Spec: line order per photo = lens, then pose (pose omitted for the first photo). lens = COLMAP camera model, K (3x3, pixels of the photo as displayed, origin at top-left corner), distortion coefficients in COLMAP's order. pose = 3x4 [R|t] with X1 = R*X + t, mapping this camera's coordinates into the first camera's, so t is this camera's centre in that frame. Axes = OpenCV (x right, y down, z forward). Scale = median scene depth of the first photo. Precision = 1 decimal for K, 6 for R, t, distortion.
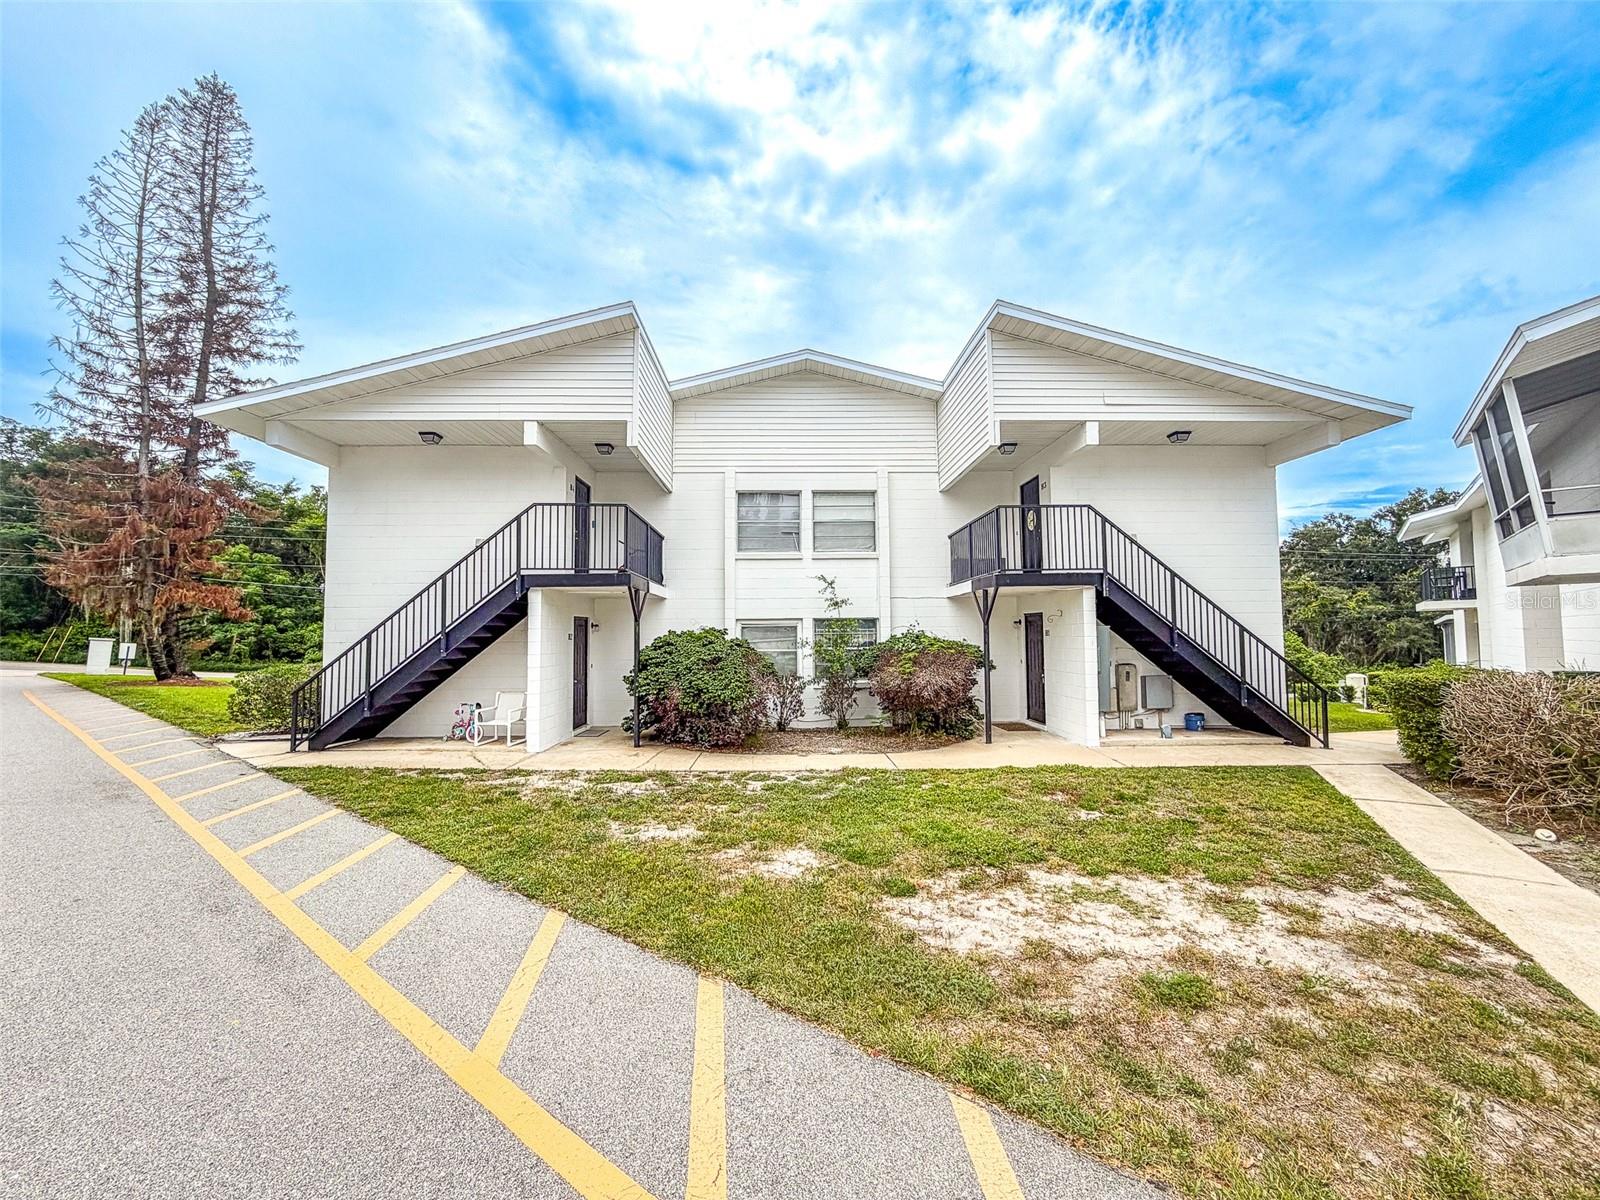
lens RADIAL K [[645.5, 0, 799.3], [0, 645.5, 600.2], [0, 0, 1]] dist [0.003587, 0.000987]
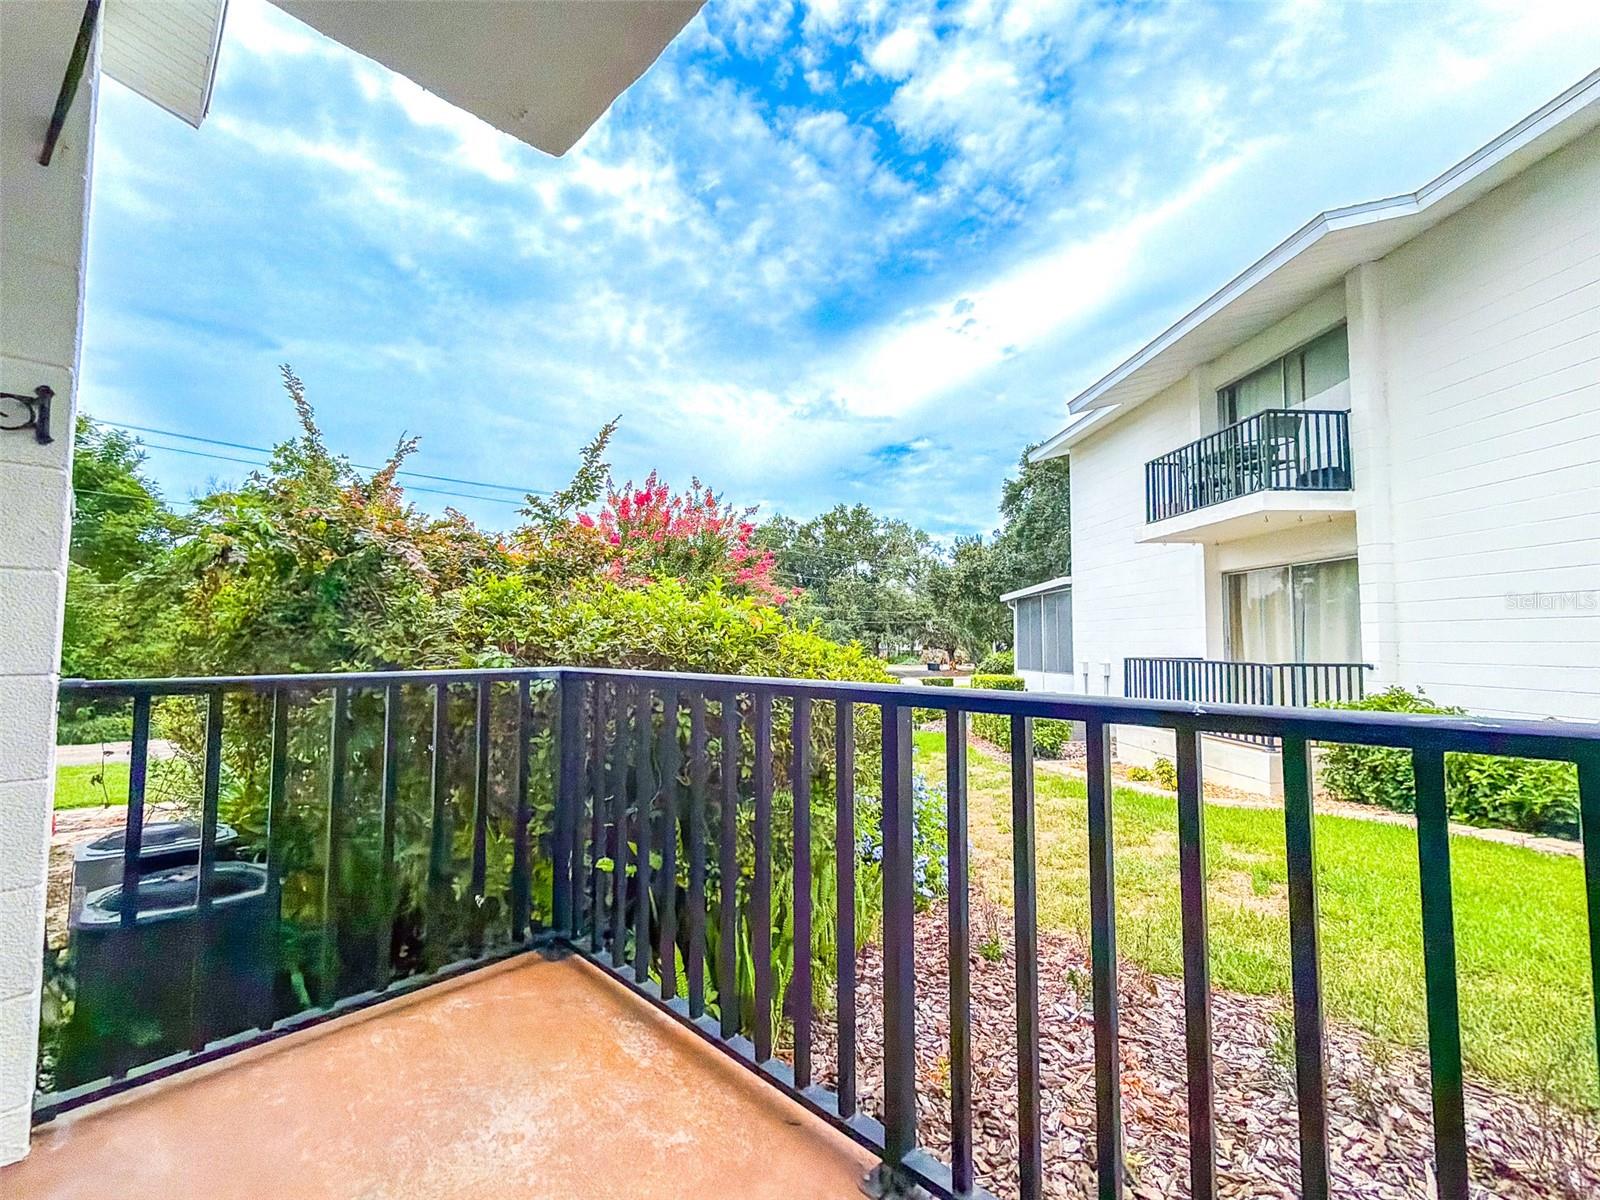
lens RADIAL K [[645.5, 0, 798.0], [0, 645.5, 602.8], [0, 0, 1]] dist [0.003587, 0.000987]
pose [[0.704616, 0.052739, 0.707626, 0.623018], [-0.045833, 0.998534, -0.028782, 0.120894], [-0.708107, -0.012153, 0.706001, 1.202934]]
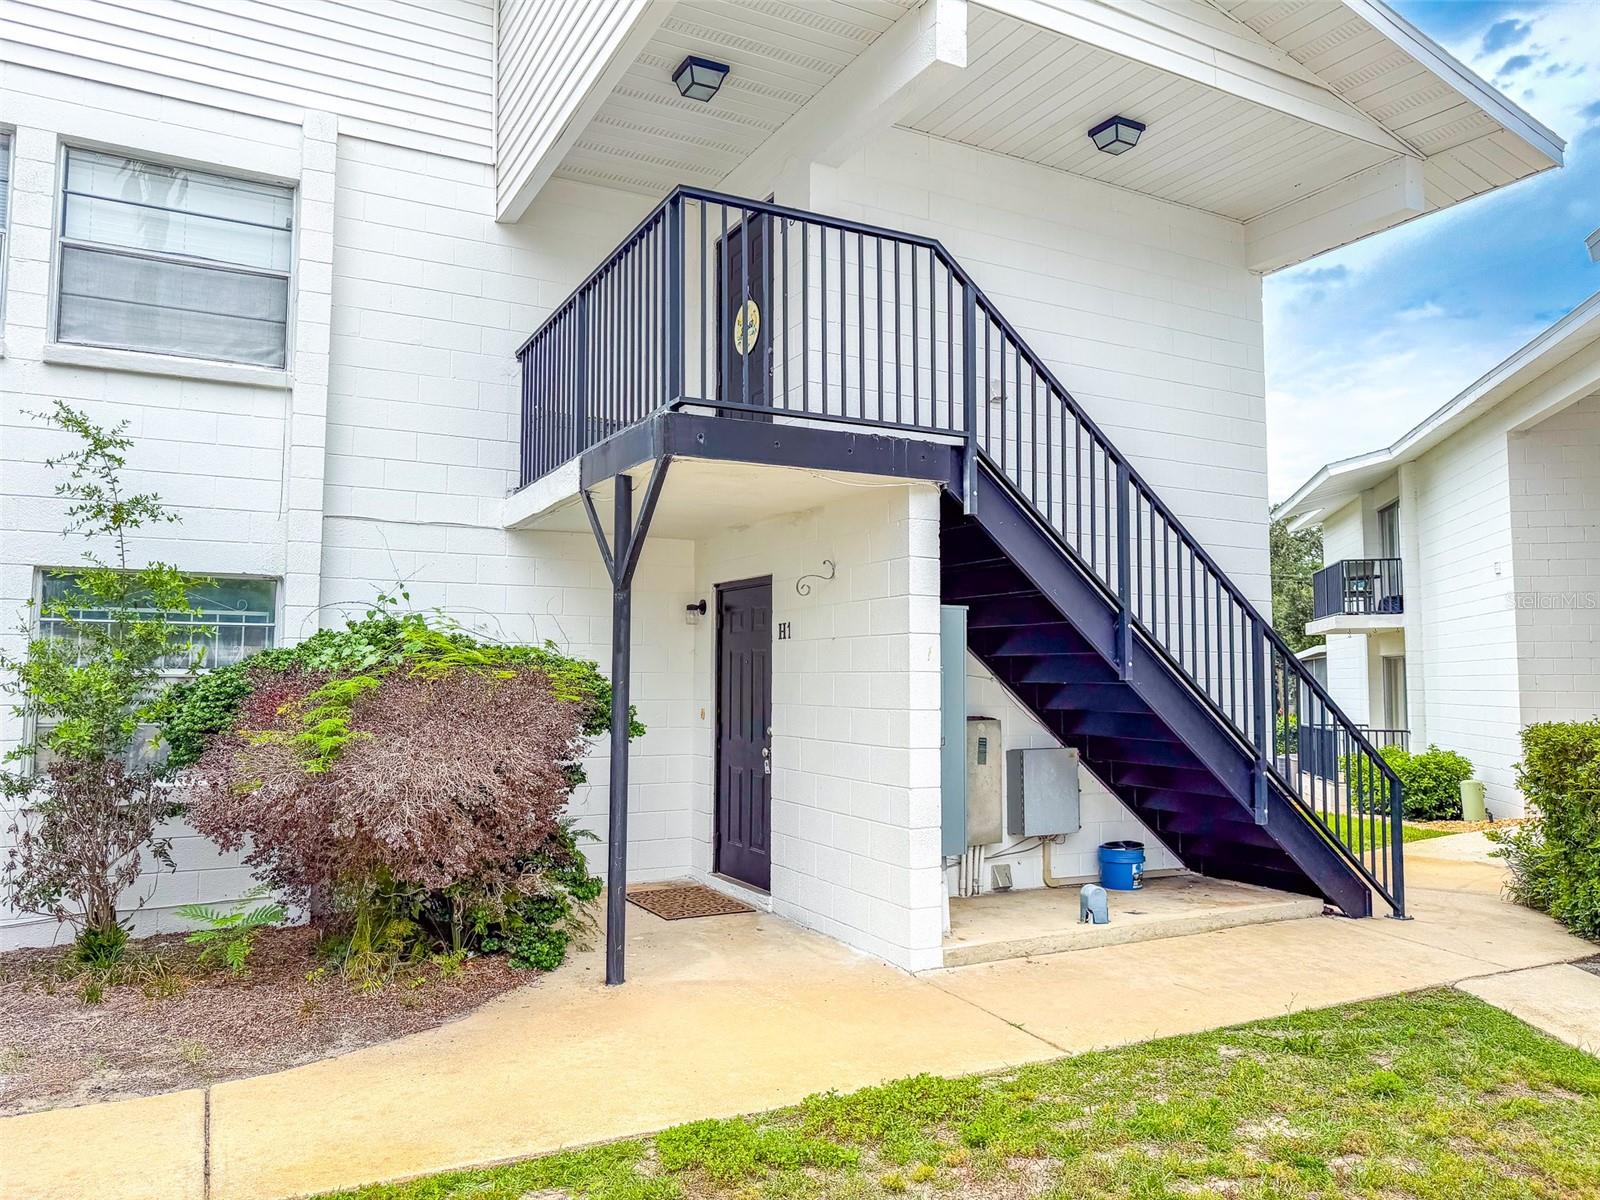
lens RADIAL K [[1152.7, 0, 806.7], [0, 1152.7, 601.7], [0, 0, 1]] dist [0.004191, -0.012304]
pose [[0.893382, 0.043531, 0.447185, 0.118112], [-0.036523, 0.999038, -0.024285, 0.051644], [-0.447812, 0.005363, 0.894112, 0.451080]]
